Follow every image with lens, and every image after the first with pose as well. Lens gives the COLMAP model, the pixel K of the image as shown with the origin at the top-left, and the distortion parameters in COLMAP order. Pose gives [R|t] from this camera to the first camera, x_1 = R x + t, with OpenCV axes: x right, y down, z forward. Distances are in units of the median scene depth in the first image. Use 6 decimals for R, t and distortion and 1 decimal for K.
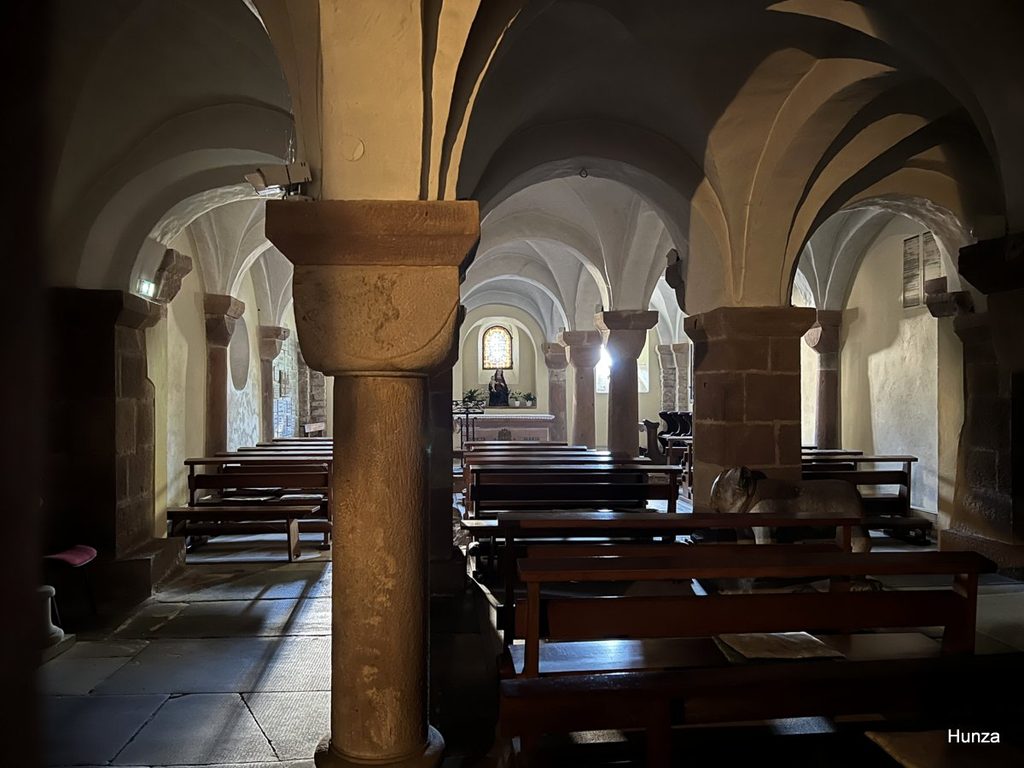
lens RADIAL K [[800.5, 0, 507.1], [0, 800.5, 390.5], [0, 0, 1]] dist [0.033257, -0.003814]
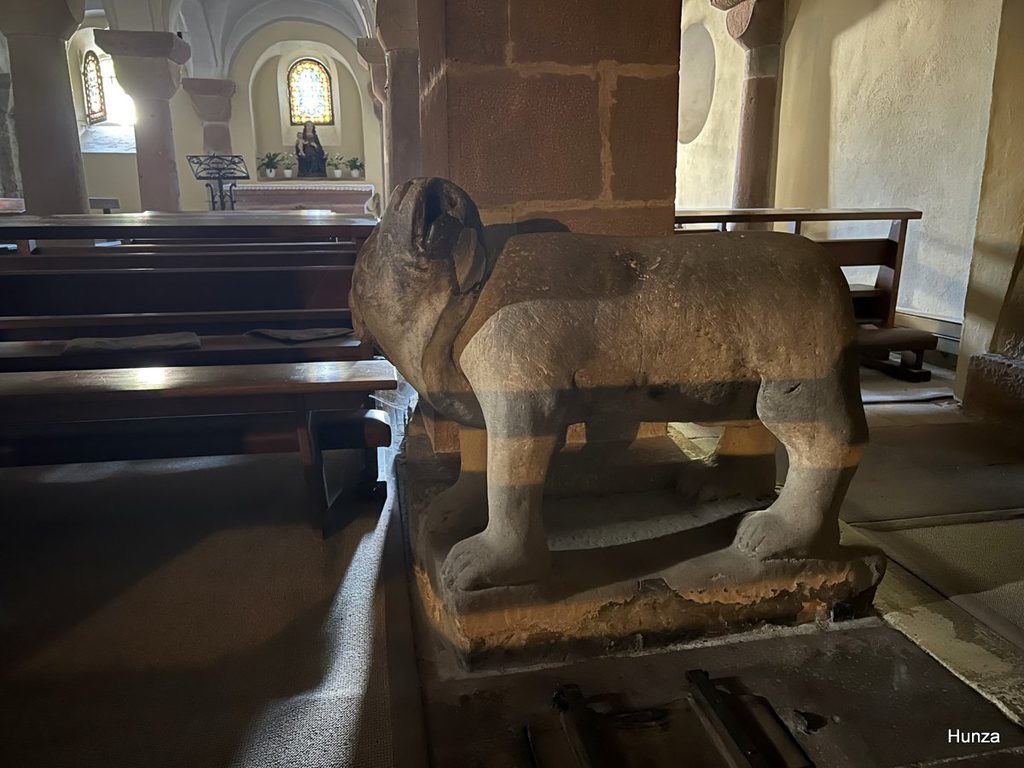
lens RADIAL K [[800.5, 0, 517.7], [0, 800.5, 384.2], [0, 0, 1]] dist [0.033257, -0.003814]
pose [[0.995215, -0.028016, 0.093605, 0.179249], [0.005539, 0.972648, 0.232216, 0.060539], [-0.097550, -0.230587, 0.968150, 0.442363]]
